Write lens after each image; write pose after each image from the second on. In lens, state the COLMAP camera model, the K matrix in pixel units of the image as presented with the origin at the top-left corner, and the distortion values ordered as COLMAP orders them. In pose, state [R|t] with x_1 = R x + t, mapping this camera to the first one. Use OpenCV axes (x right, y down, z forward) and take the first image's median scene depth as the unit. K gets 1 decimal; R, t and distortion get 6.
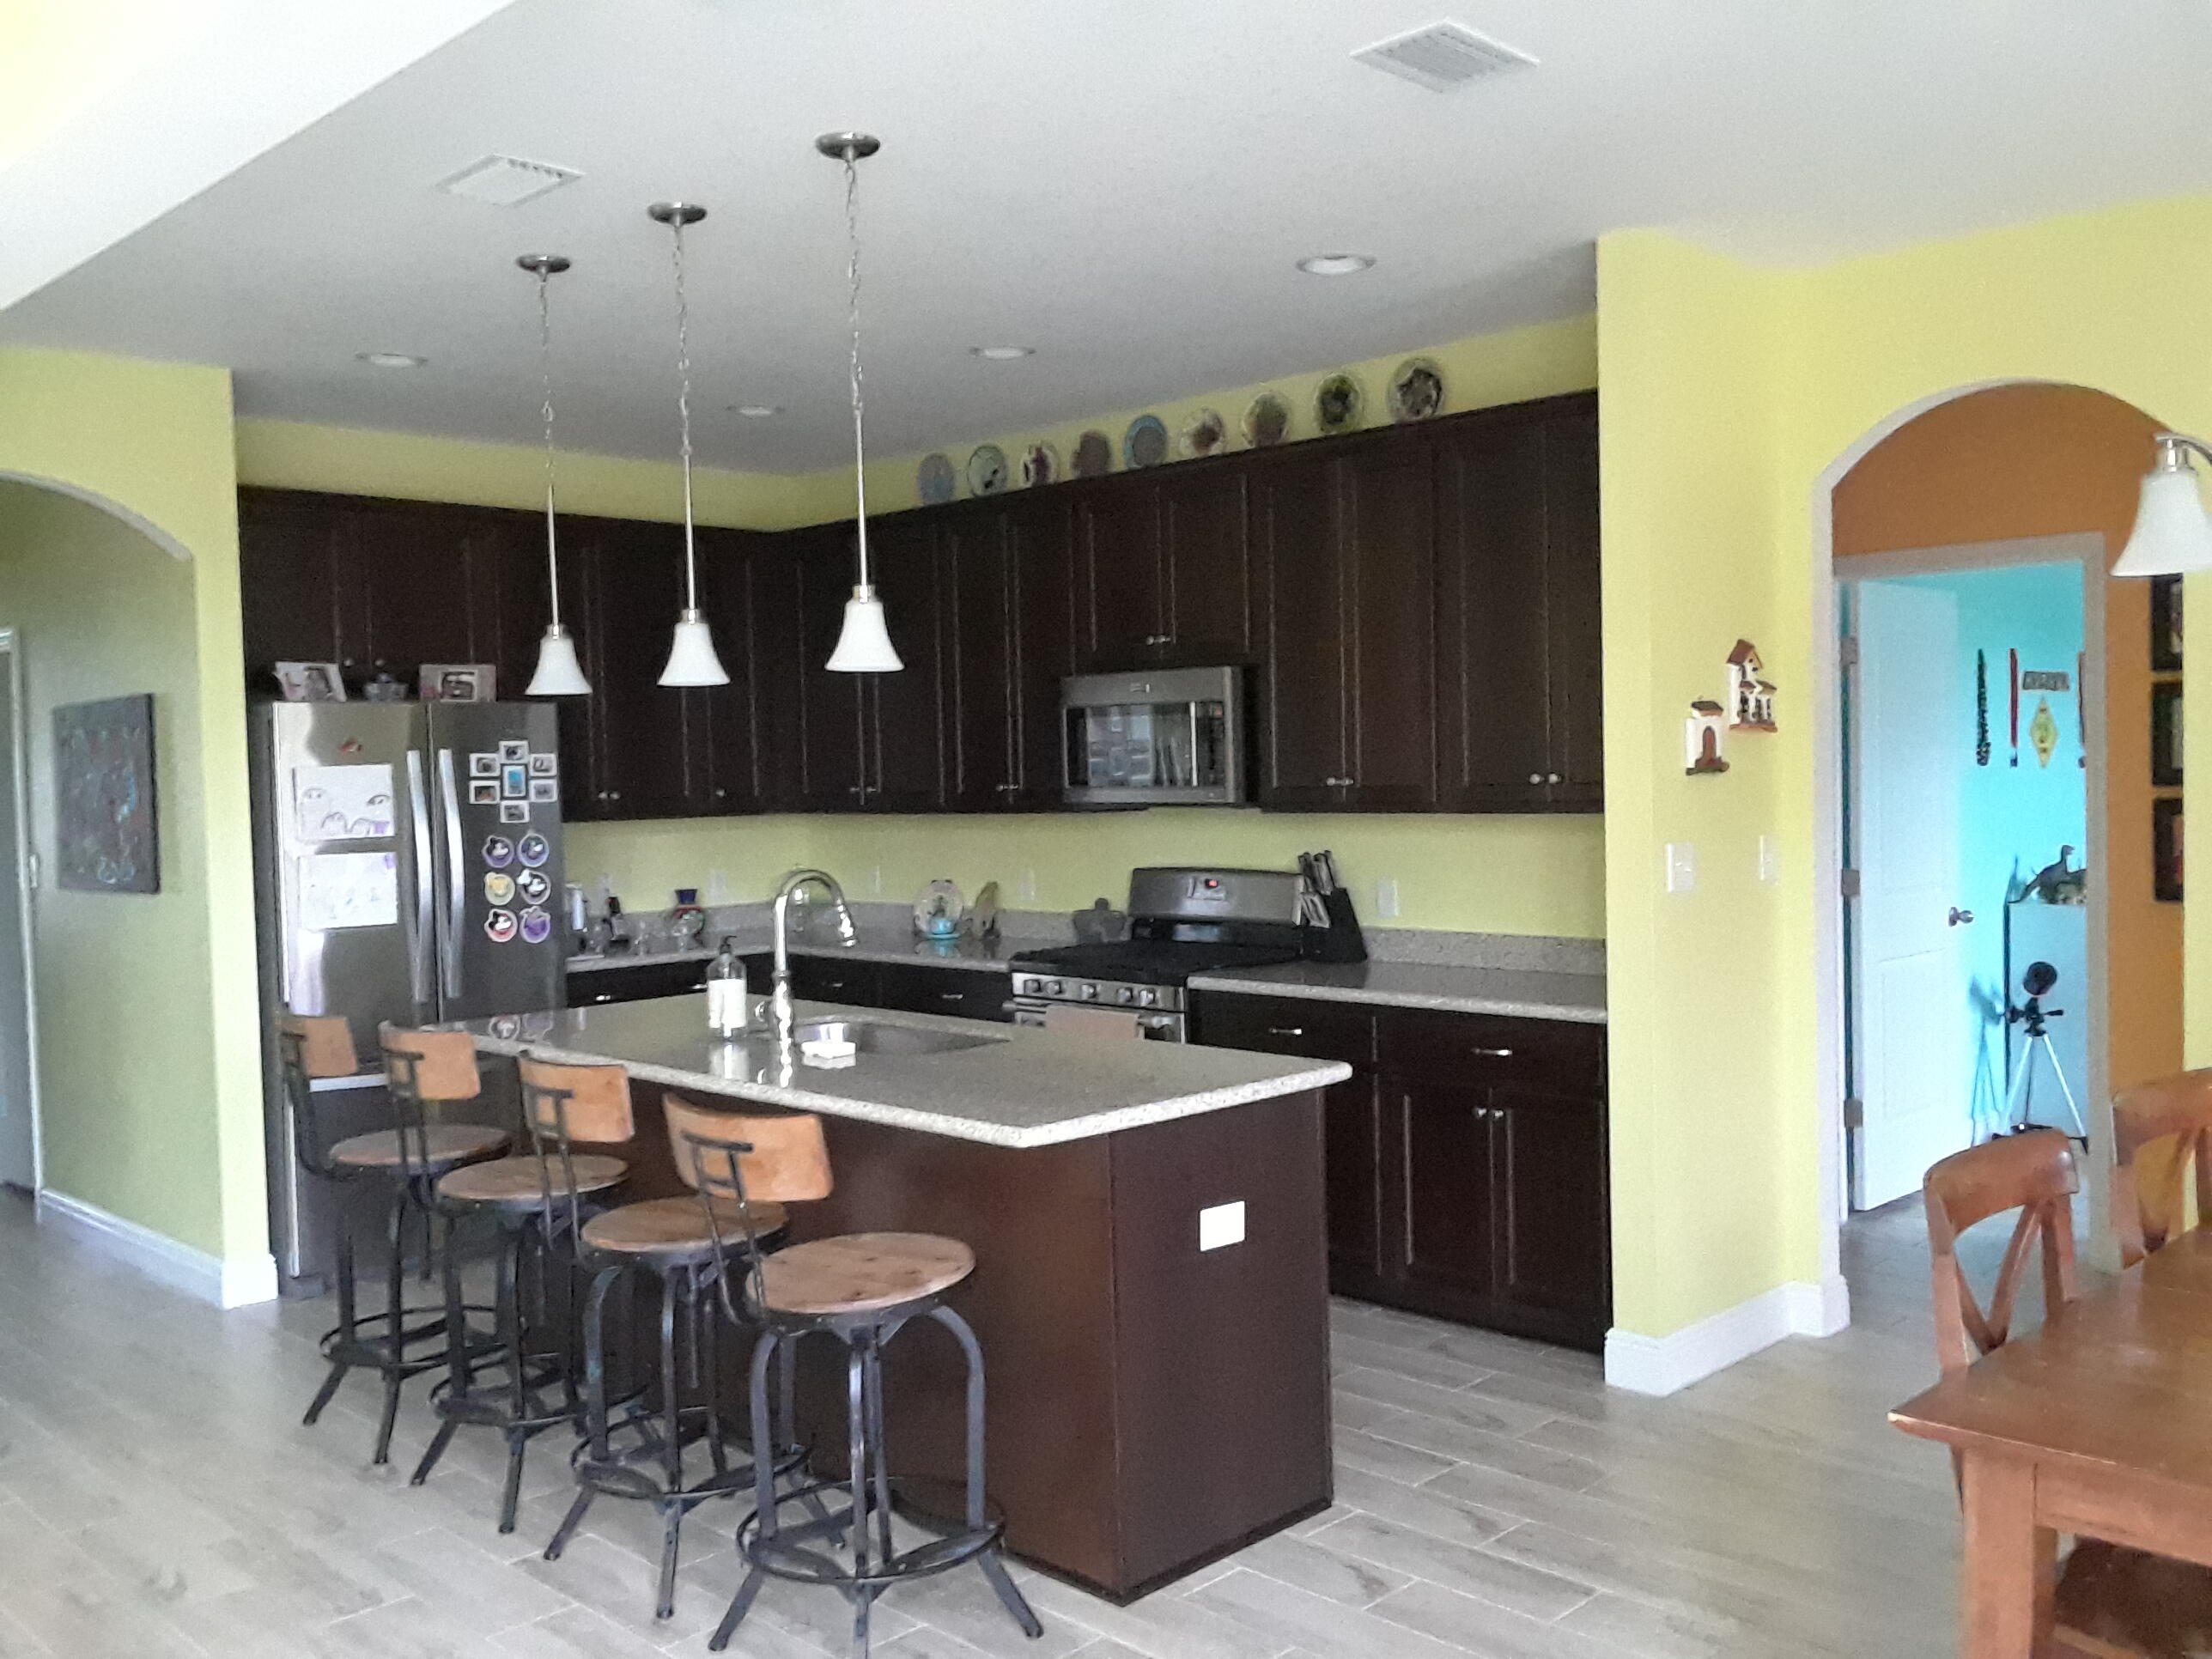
lens RADIAL K [[1905.3, 0, 1118.8], [0, 1905.3, 832.8], [0, 0, 1]] dist [0.020414, 0.006211]
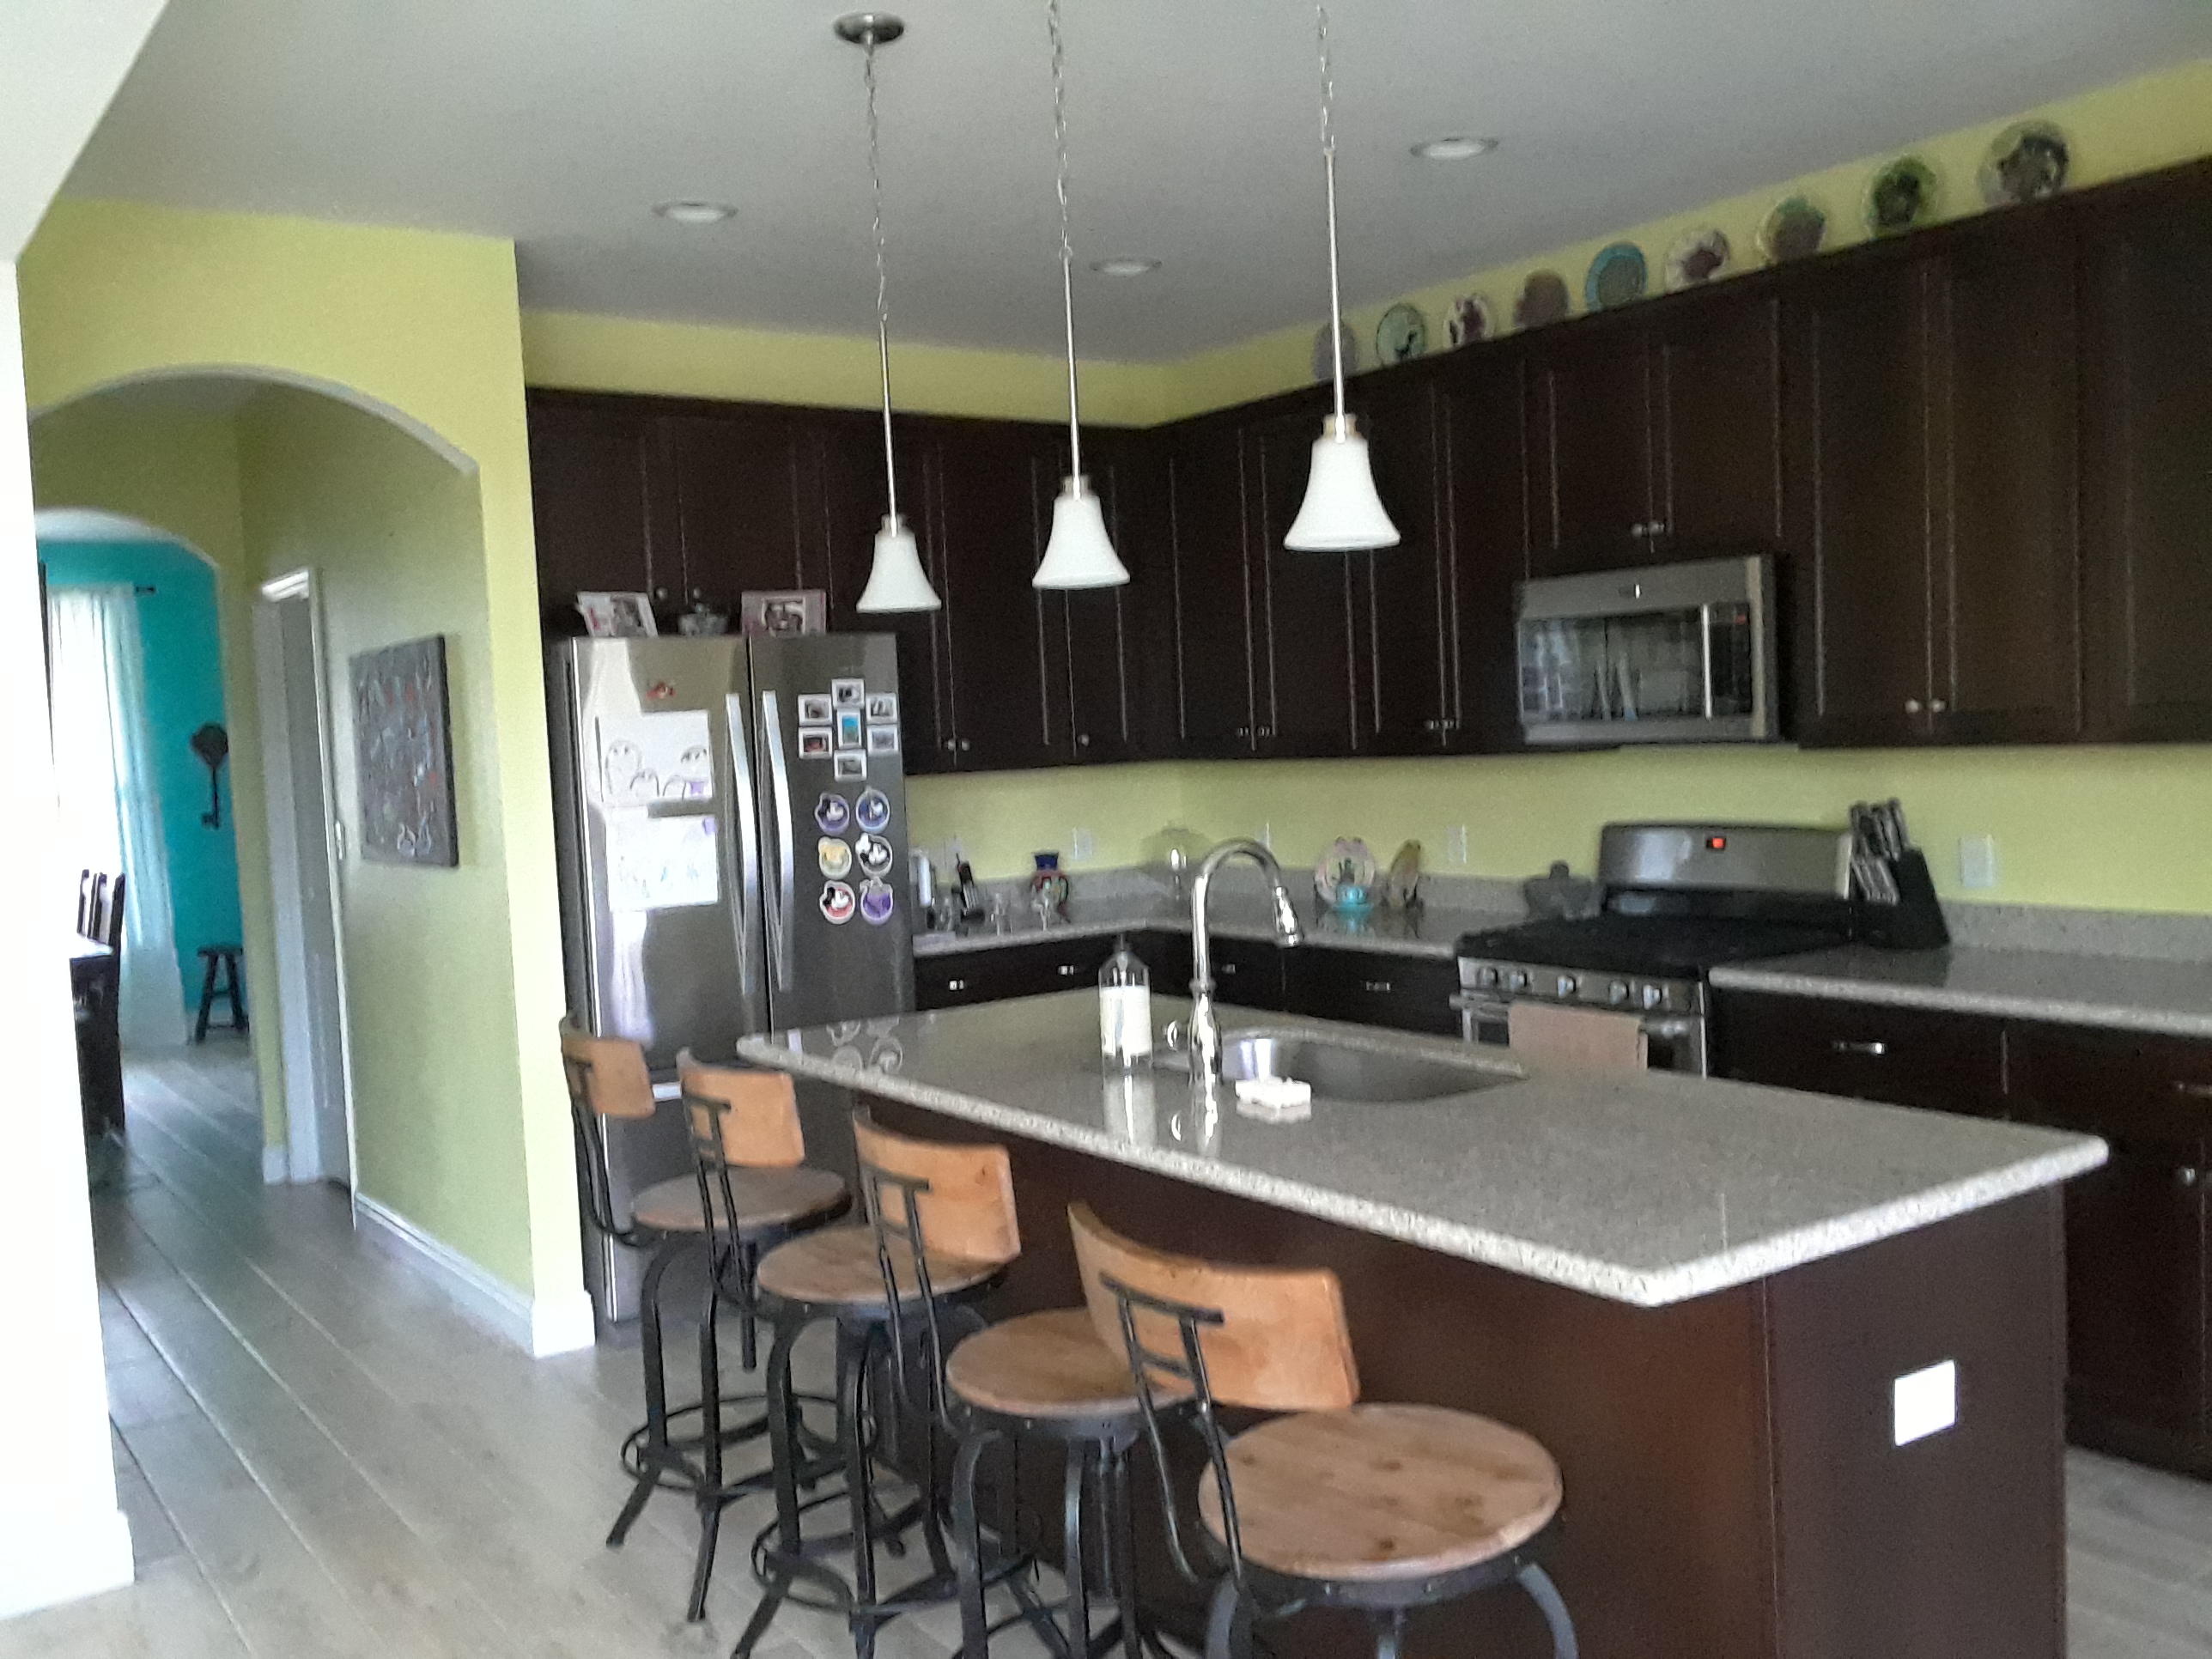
lens RADIAL K [[1905.3, 0, 1100.4], [0, 1905.3, 829.2], [0, 0, 1]] dist [0.020414, 0.006211]
pose [[0.983533, -0.010580, -0.180417, -0.062687], [0.015371, 0.999565, 0.025177, -0.002727], [0.180072, -0.027536, 0.983268, 0.211979]]
